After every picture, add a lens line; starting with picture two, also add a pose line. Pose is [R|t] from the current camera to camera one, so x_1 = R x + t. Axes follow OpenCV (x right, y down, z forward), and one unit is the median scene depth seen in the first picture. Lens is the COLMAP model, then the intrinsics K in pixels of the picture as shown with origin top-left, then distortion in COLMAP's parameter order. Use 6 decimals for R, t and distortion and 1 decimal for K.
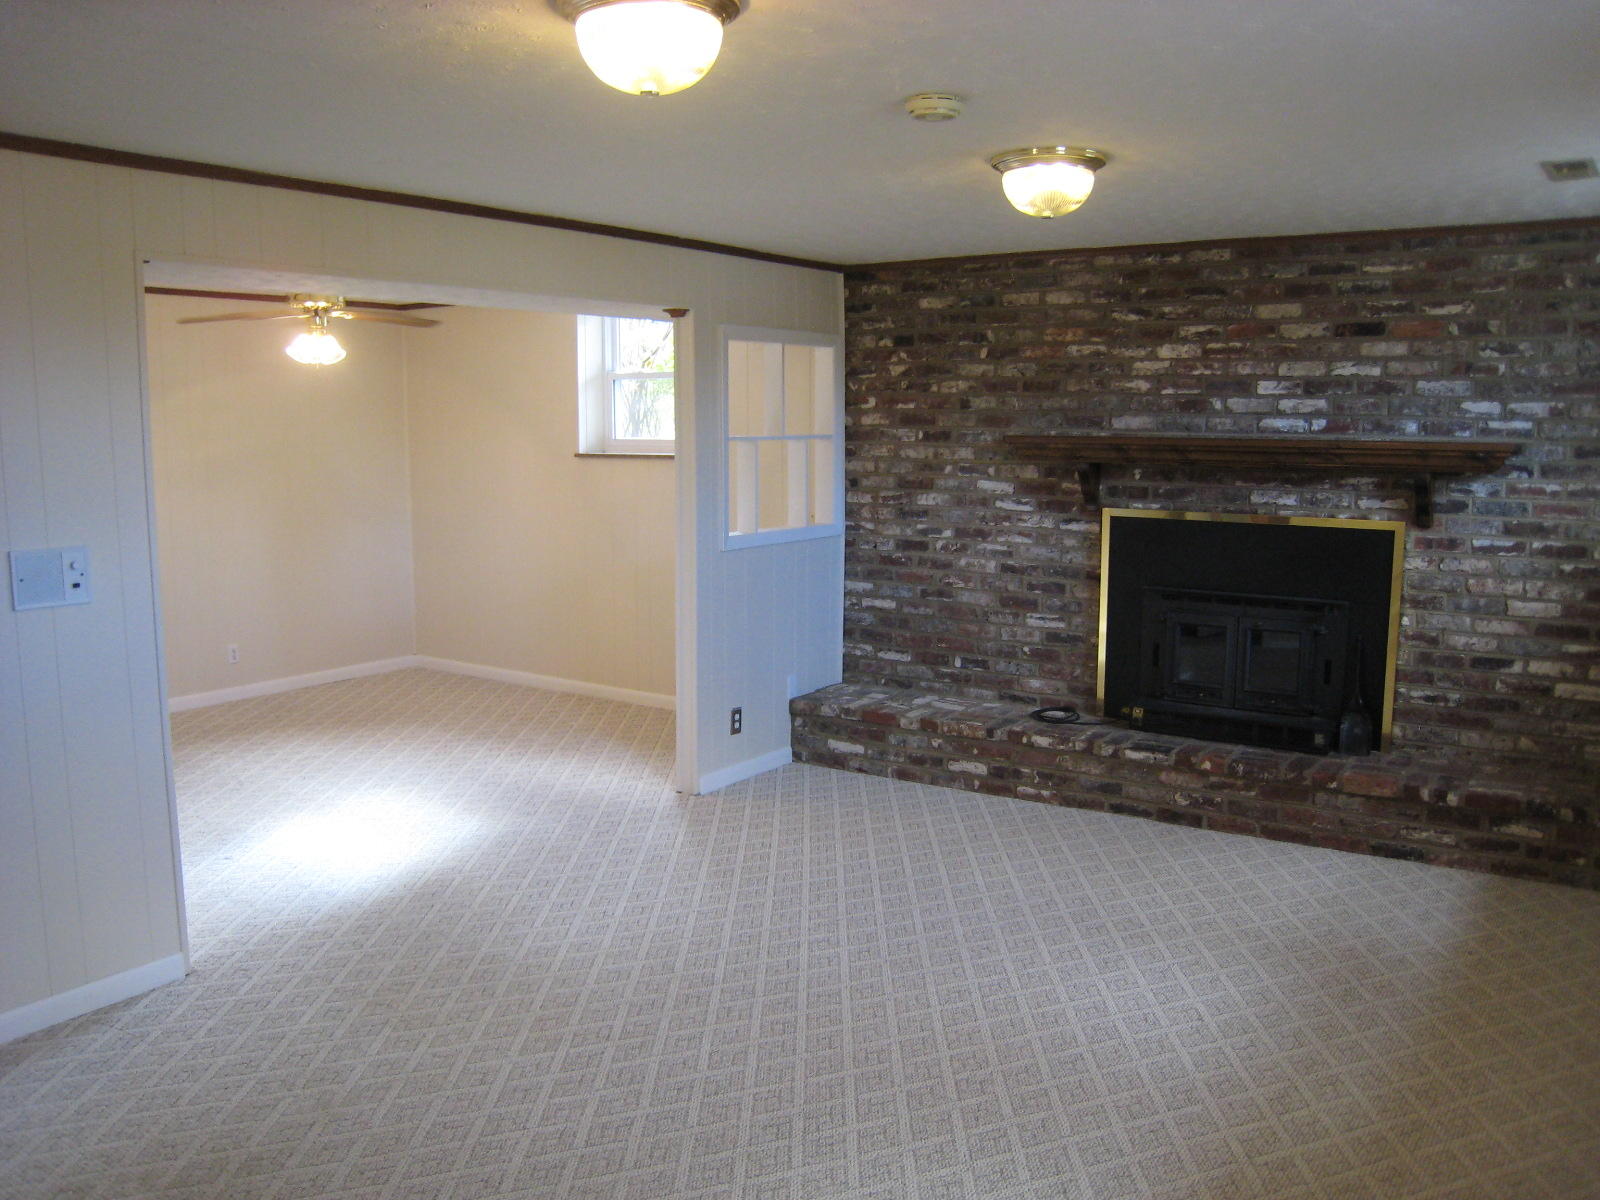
lens RADIAL K [[1330.8, 0, 787.5], [0, 1330.8, 610.5], [0, 0, 1]] dist [-0.148383, 0.121504]
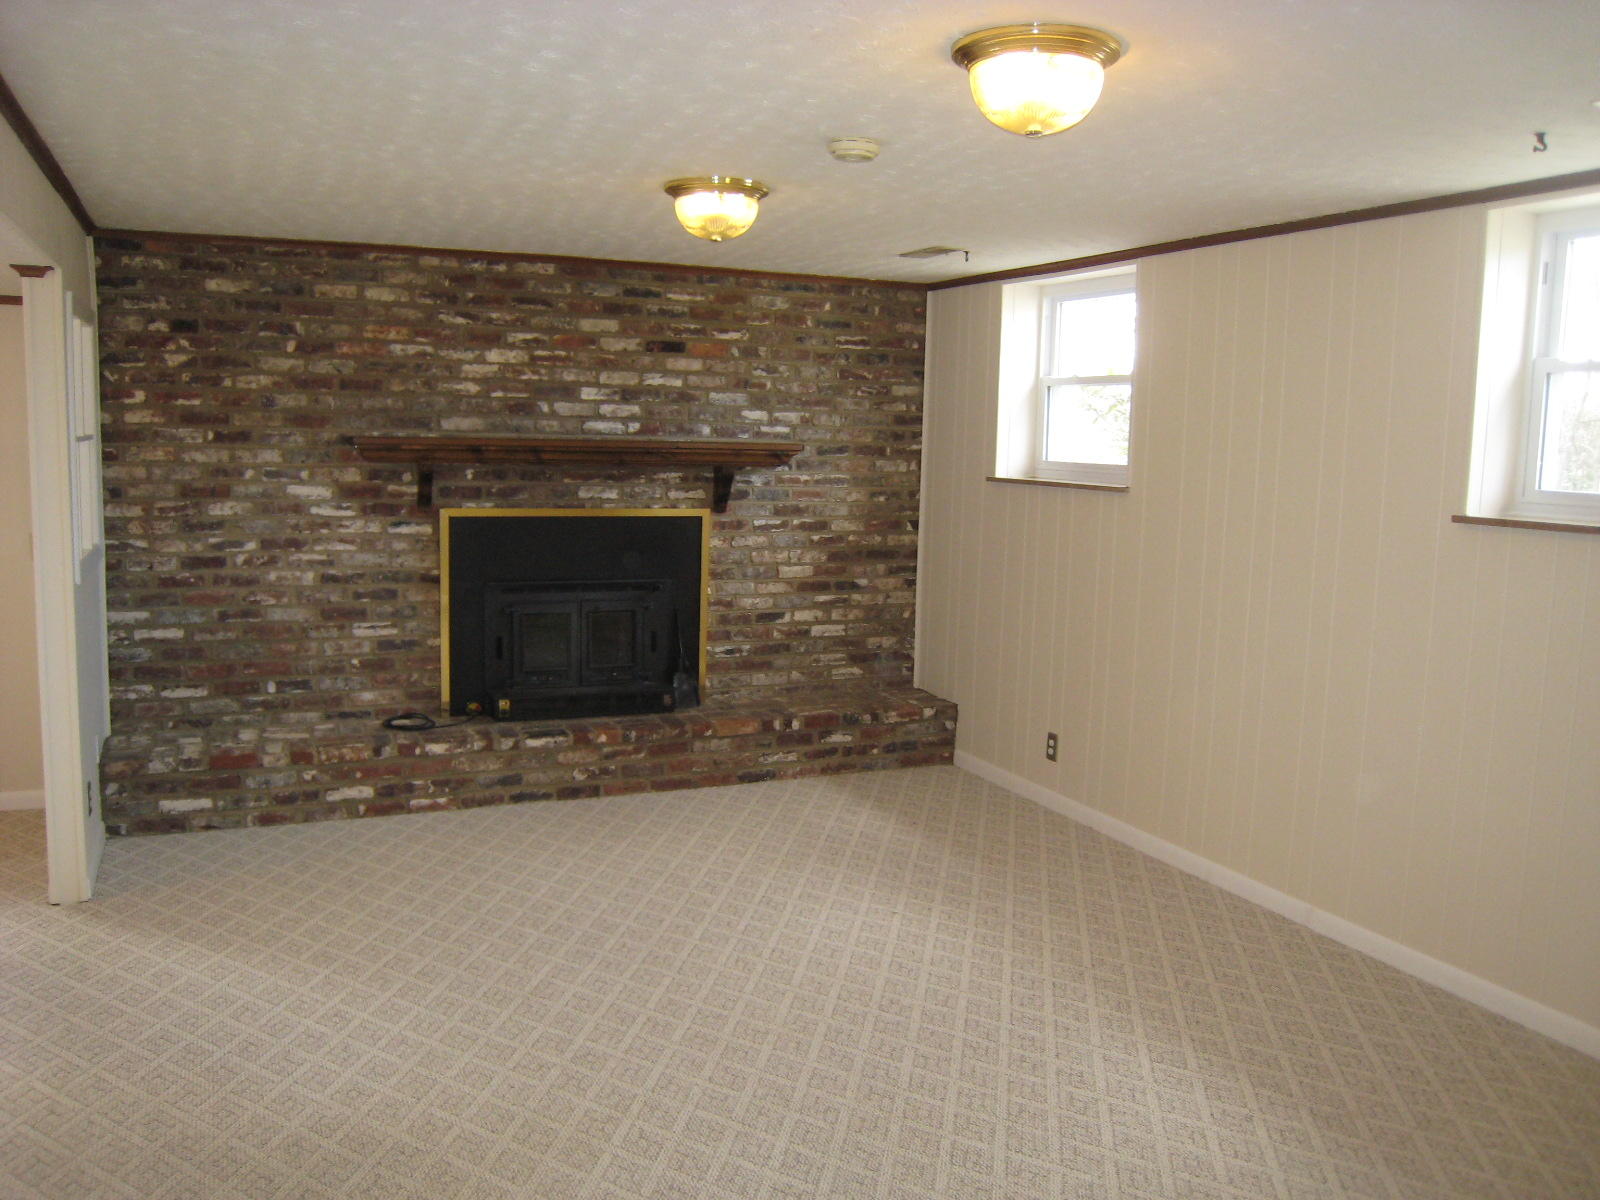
lens RADIAL K [[1330.8, 0, 787.5], [0, 1330.8, 610.5], [0, 0, 1]] dist [-0.148383, 0.121504]
pose [[0.518163, -0.098297, 0.849615, -0.513392], [0.095105, 0.993835, 0.056980, -0.035357], [-0.849978, 0.051278, 0.524317, 0.273634]]
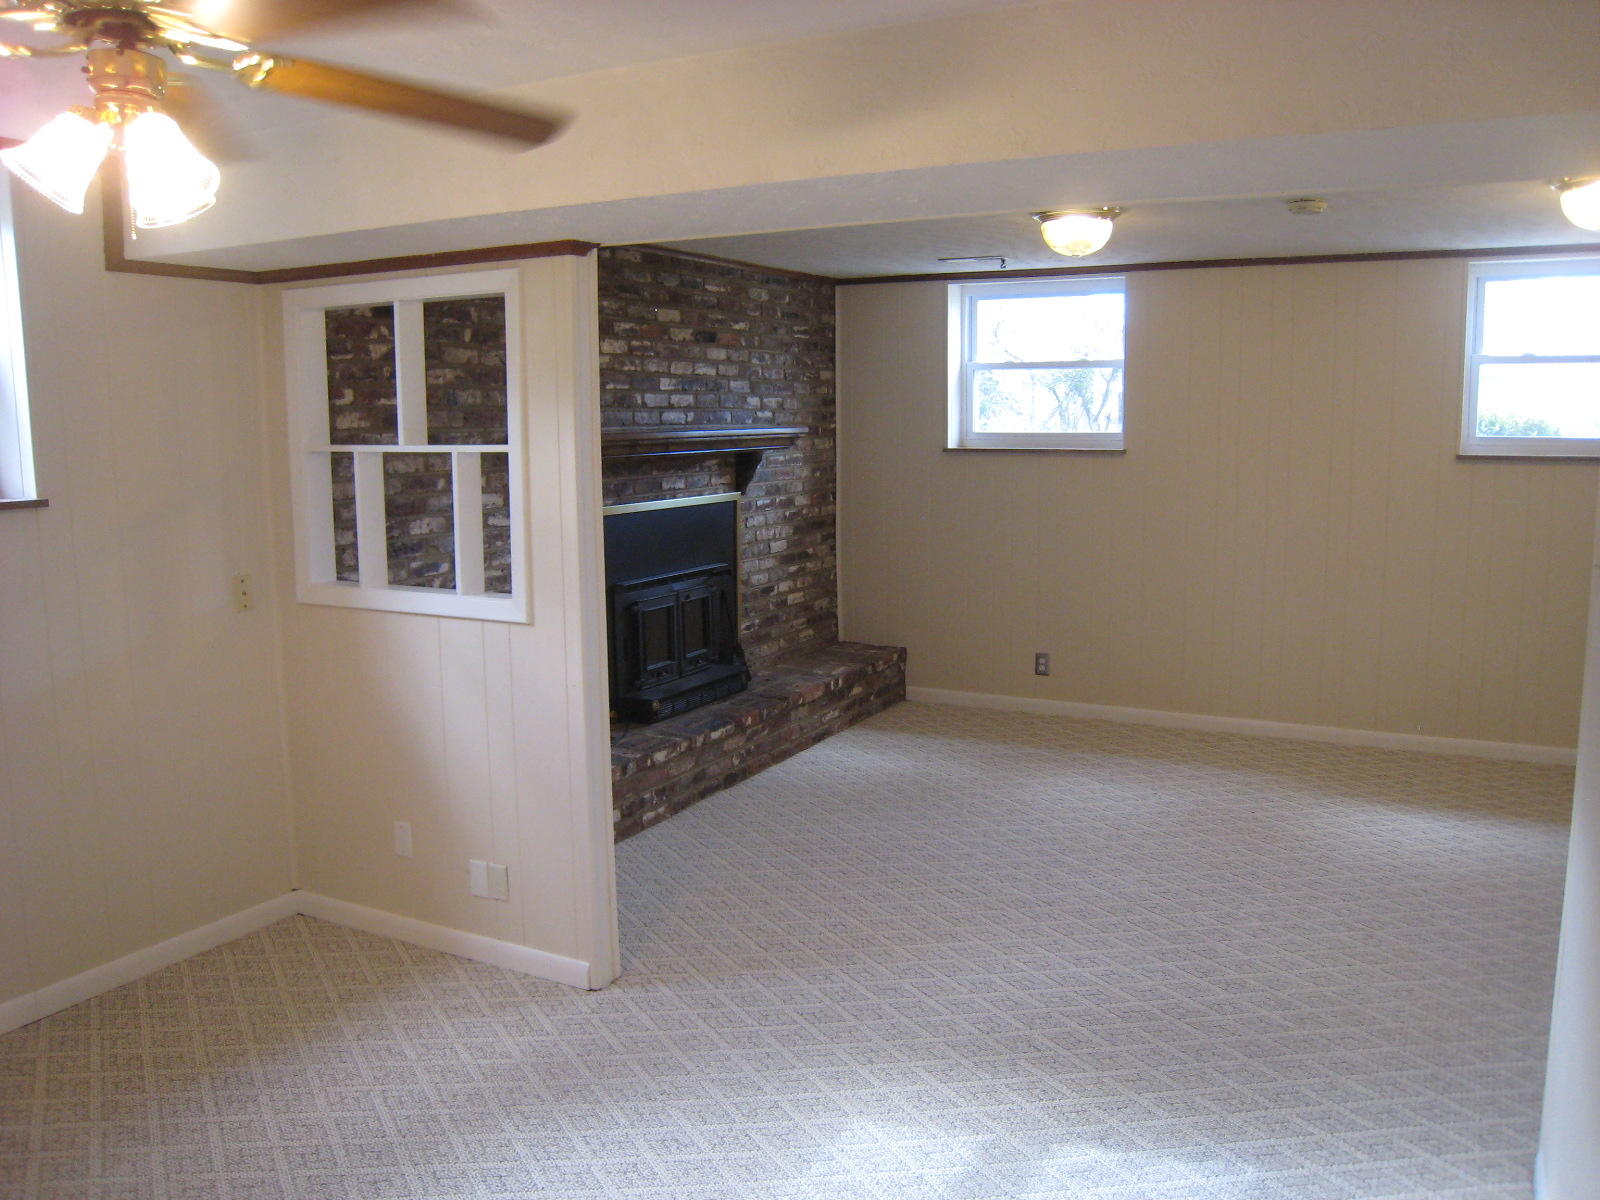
lens RADIAL K [[1330.8, 0, 787.5], [0, 1330.8, 610.5], [0, 0, 1]] dist [-0.148383, 0.121504]
pose [[-0.116901, -0.142674, 0.982842, -0.763614], [0.151976, 0.975402, 0.159670, -0.145890], [-0.981447, 0.168034, -0.092343, 1.023549]]
